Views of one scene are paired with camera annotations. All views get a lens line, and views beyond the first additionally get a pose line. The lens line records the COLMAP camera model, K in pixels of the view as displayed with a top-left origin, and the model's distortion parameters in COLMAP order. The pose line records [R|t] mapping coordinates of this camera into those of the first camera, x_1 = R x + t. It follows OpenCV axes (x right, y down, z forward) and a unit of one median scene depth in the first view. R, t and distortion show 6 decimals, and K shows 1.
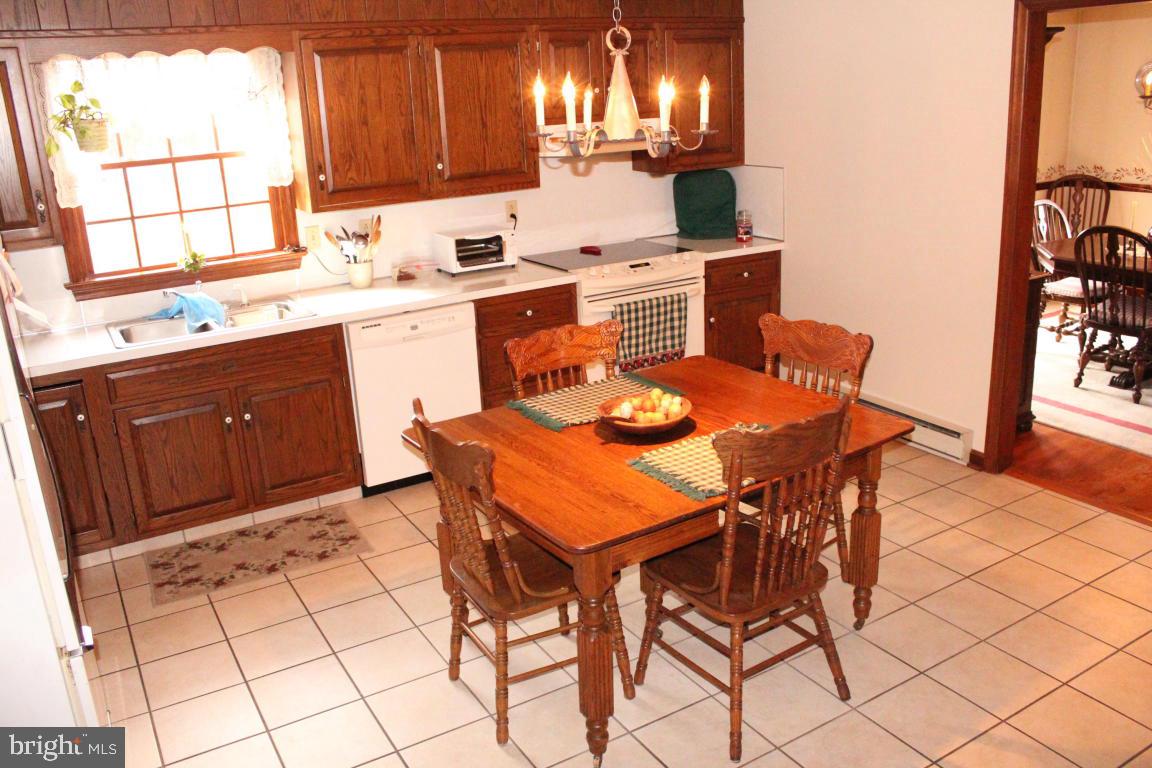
lens RADIAL K [[964.8, 0, 574.9], [0, 964.8, 379.2], [0, 0, 1]] dist [-0.150095, 0.140245]
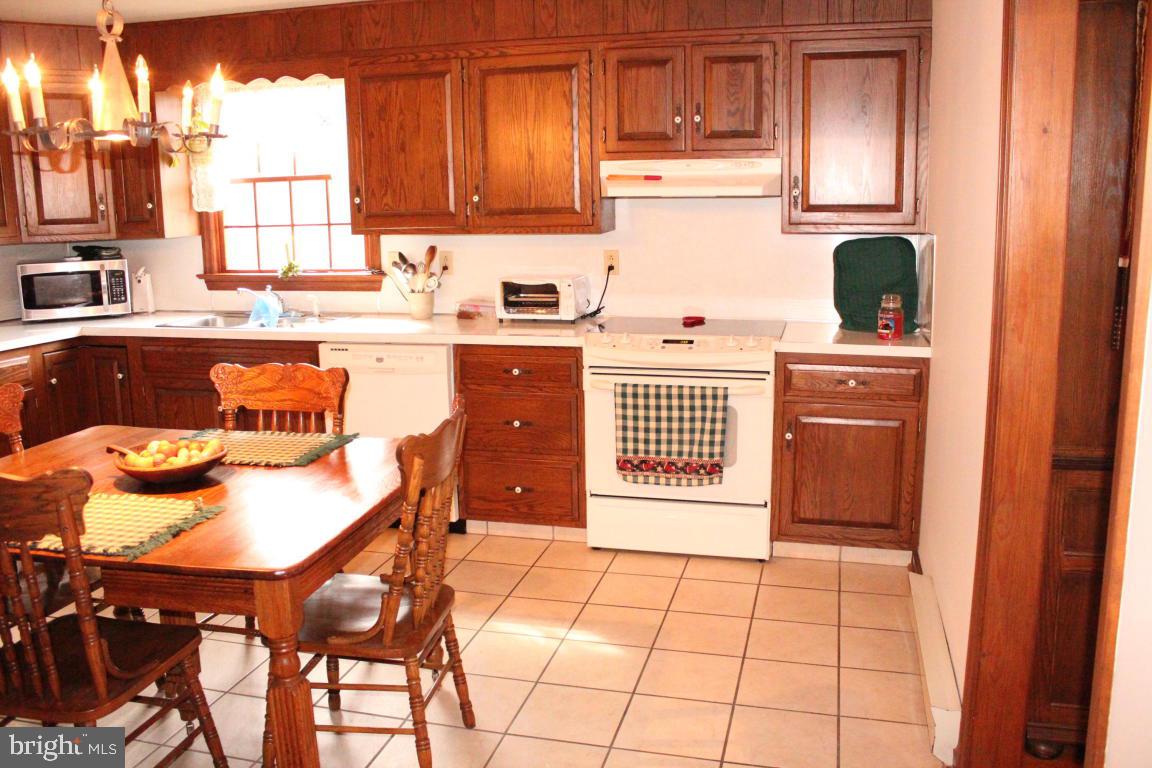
lens RADIAL K [[964.8, 0, 587.2], [0, 964.8, 382.6], [0, 0, 1]] dist [-0.150095, 0.140245]
pose [[0.699833, 0.173781, -0.692845, 0.673178], [-0.230222, 0.973070, 0.011523, -0.094975], [0.676189, 0.151444, 0.720995, 0.480668]]
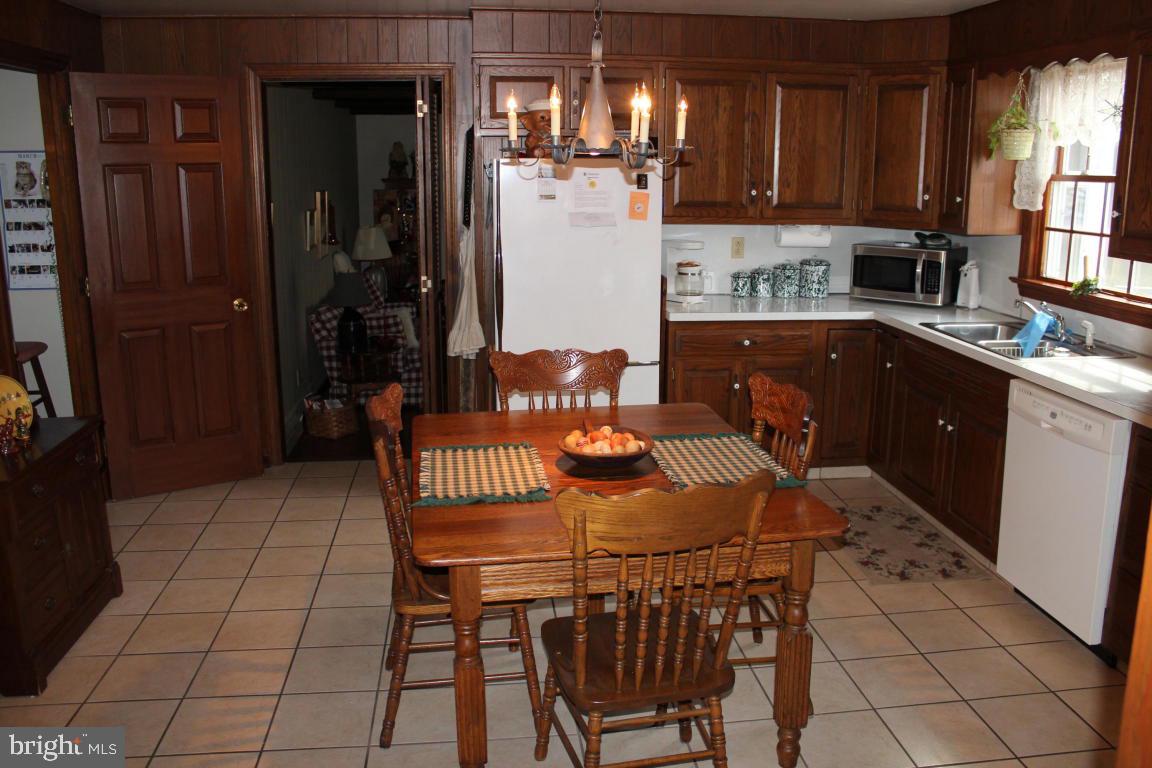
lens RADIAL K [[964.8, 0, 603.7], [0, 964.8, 380.5], [0, 0, 1]] dist [-0.150095, 0.140245]
pose [[-0.385482, 0.248995, -0.888485, 0.666120], [-0.264340, 0.892743, 0.364876, -0.271214], [0.884041, 0.375515, -0.278316, 0.926506]]
